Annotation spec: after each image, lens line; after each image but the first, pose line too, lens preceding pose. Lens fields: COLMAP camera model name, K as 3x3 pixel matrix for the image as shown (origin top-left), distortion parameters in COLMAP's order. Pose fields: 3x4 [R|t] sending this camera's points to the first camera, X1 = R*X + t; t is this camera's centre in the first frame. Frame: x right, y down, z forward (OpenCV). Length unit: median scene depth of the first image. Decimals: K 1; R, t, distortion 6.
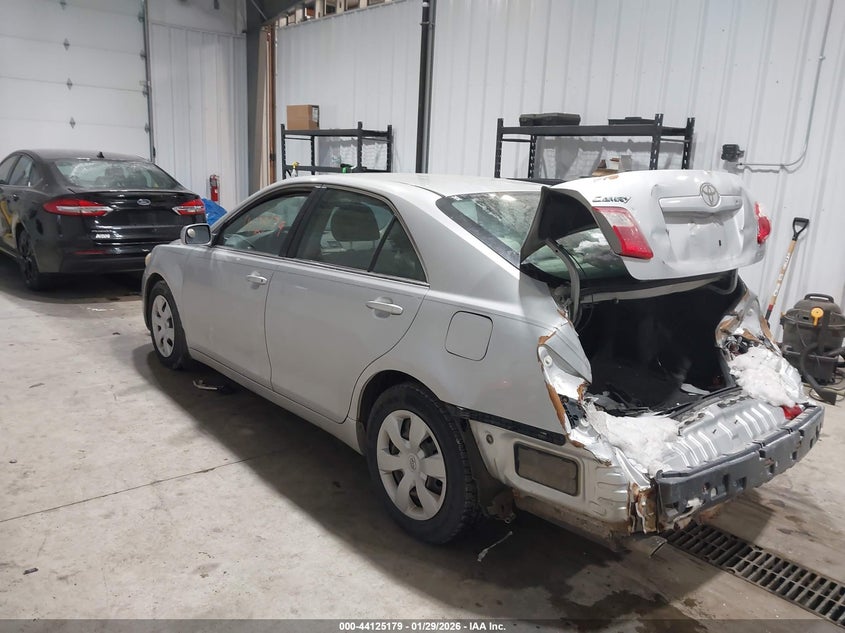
lens RADIAL K [[660.8, 0, 419.6], [0, 660.8, 316.1], [0, 0, 1]] dist [0.007687, 0.001864]
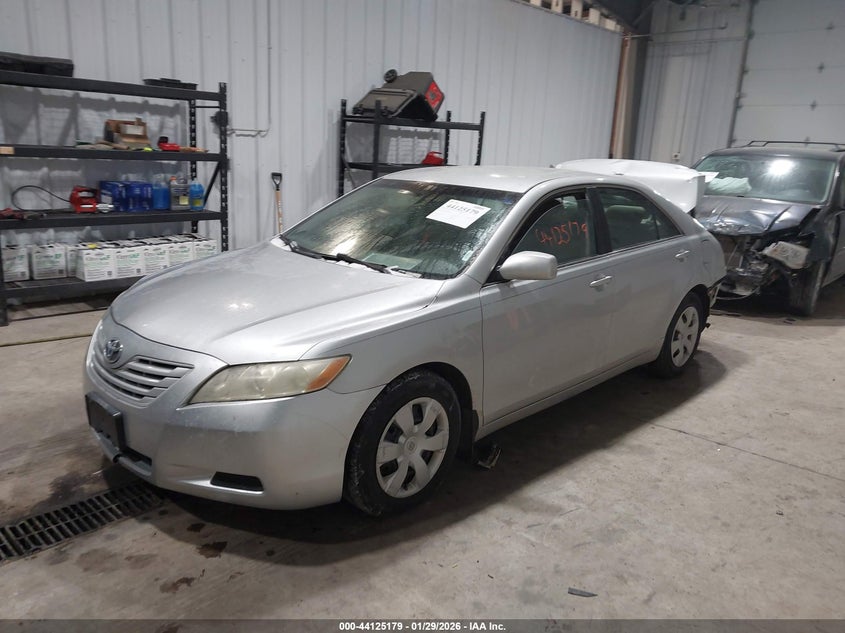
lens RADIAL K [[660.8, 0, 419.3], [0, 660.8, 317.3], [0, 0, 1]] dist [0.007687, 0.001864]
pose [[-0.090565, -0.296567, 0.950708, -1.014925], [0.171903, 0.935647, 0.308244, -0.309787], [-0.980942, 0.191345, -0.033756, 1.087703]]
